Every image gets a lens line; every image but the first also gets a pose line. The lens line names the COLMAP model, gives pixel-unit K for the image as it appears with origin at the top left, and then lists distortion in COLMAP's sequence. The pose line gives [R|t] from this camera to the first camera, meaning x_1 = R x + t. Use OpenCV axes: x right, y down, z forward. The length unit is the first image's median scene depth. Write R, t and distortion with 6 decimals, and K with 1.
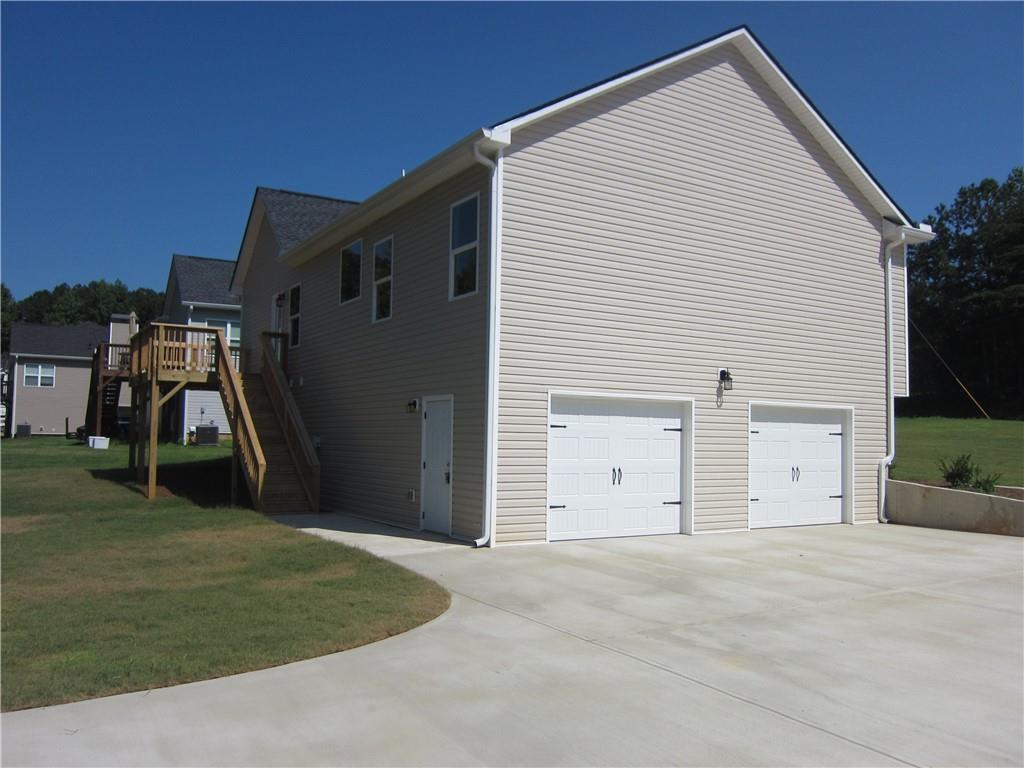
lens RADIAL K [[845.5, 0, 511.0], [0, 845.5, 387.7], [0, 0, 1]] dist [-0.063853, 0.027552]
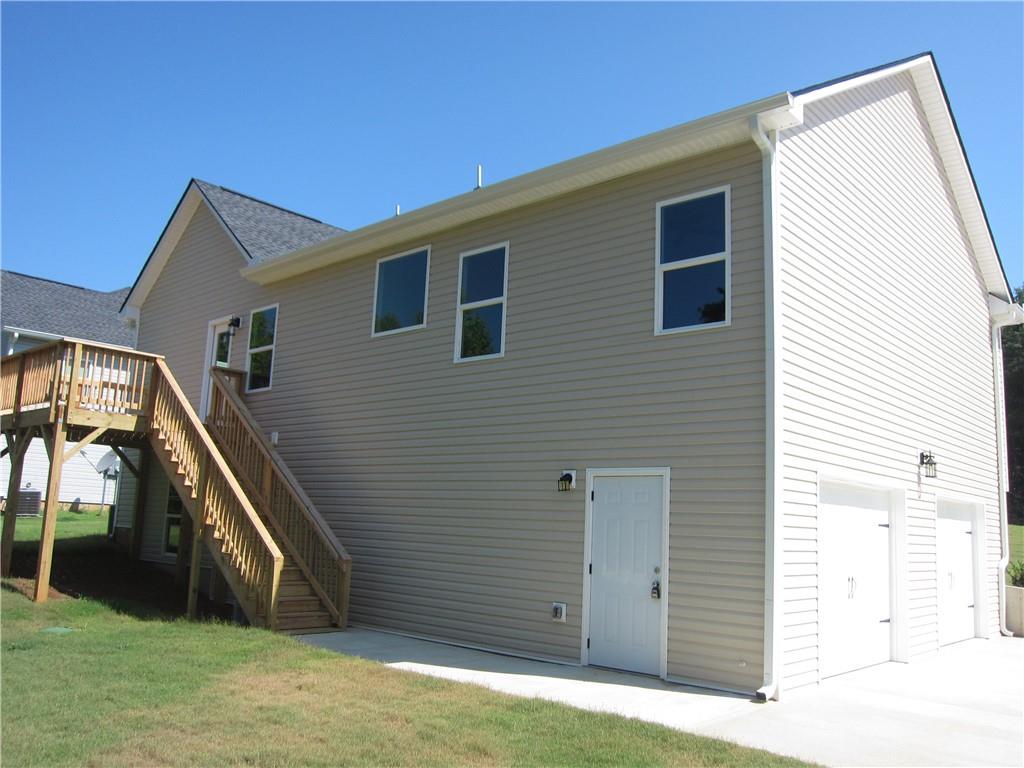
lens RADIAL K [[845.5, 0, 514.0], [0, 845.5, 386.2], [0, 0, 1]] dist [-0.063853, 0.027552]
pose [[0.958331, 0.074109, 0.275880, -0.310849], [-0.047759, 0.993735, -0.101044, 0.014077], [-0.281640, 0.083658, 0.955866, 0.300119]]
